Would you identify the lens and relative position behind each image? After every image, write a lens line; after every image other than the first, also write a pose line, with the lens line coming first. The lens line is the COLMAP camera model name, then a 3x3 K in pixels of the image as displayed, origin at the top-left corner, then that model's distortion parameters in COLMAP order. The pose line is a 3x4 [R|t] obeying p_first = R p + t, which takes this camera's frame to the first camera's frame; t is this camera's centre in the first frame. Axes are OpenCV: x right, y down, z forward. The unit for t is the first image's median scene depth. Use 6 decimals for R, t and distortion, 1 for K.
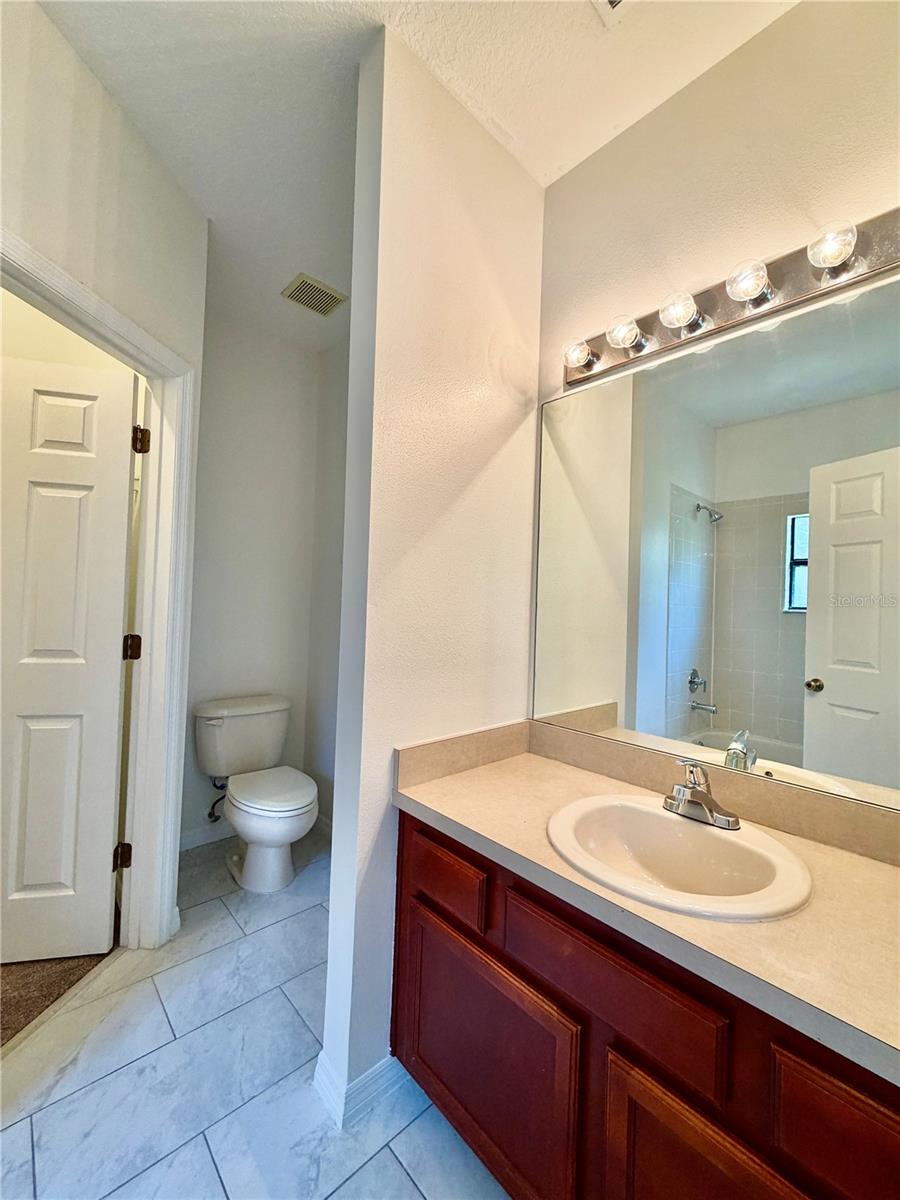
lens RADIAL K [[480.1, 0, 450.0], [0, 480.1, 600.0], [0, 0, 1]] dist [0.001214, 0.000109]
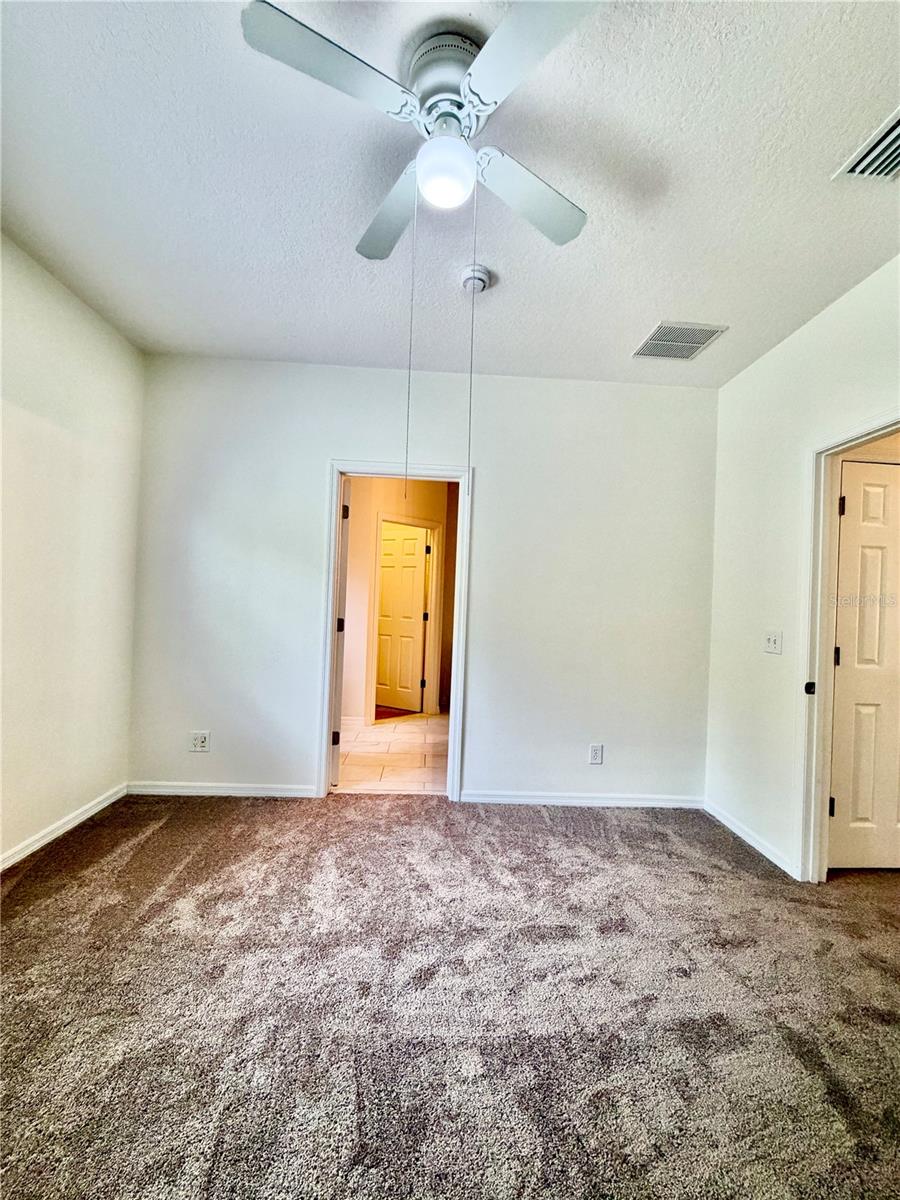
lens RADIAL K [[481.0, 0, 452.1], [0, 481.0, 597.4], [0, 0, 1]] dist [-0.000706, 0.000425]
pose [[0.763359, -0.006822, -0.645939, 1.341041], [-0.005664, 0.999835, -0.017254, 0.023971], [0.645950, 0.016830, 0.763194, -1.148481]]
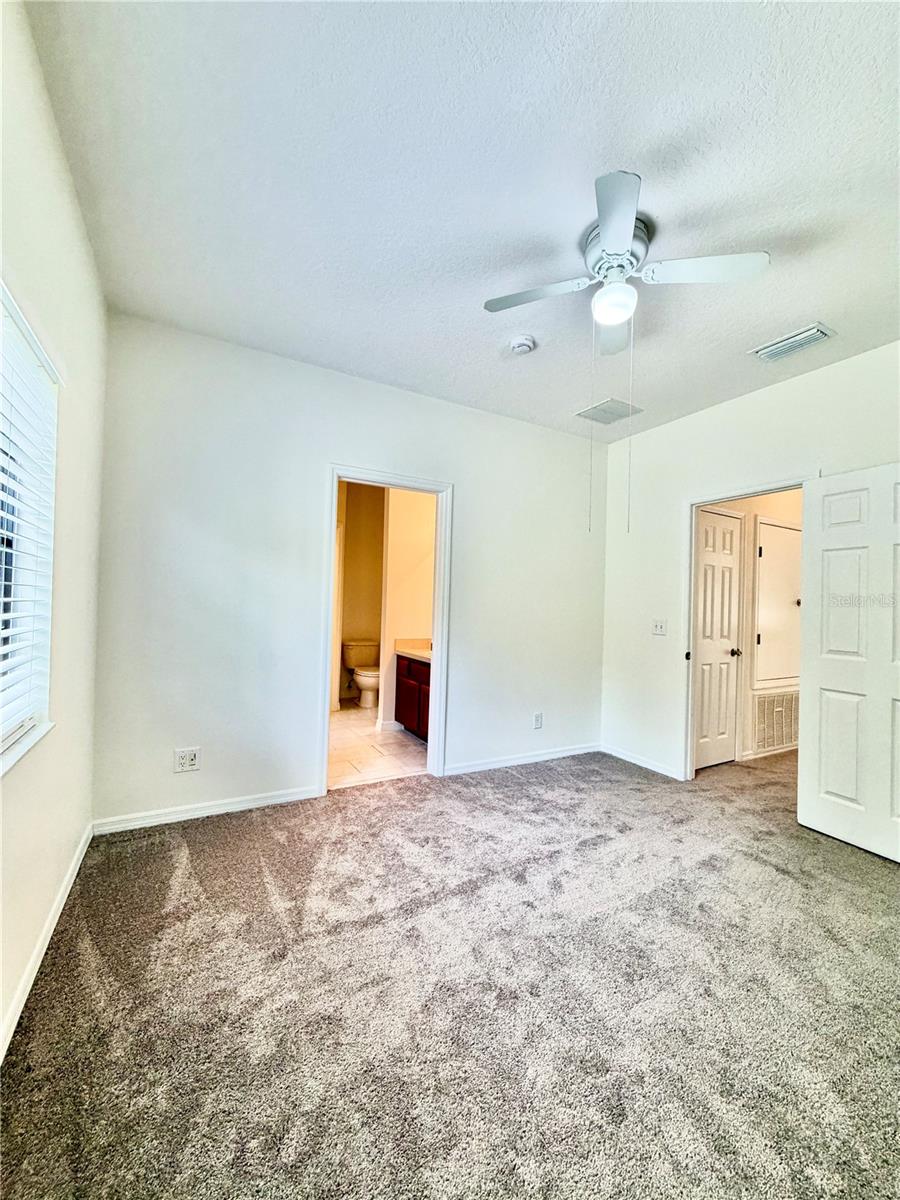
lens RADIAL K [[480.1, 0, 450.0], [0, 480.1, 600.0], [0, 0, 1]] dist [0.001214, 0.000109]
pose [[0.973782, -0.004847, -0.227433, 0.755994], [0.004138, 0.999985, -0.003594, 0.010408], [0.227447, 0.002559, 0.973787, -1.687205]]
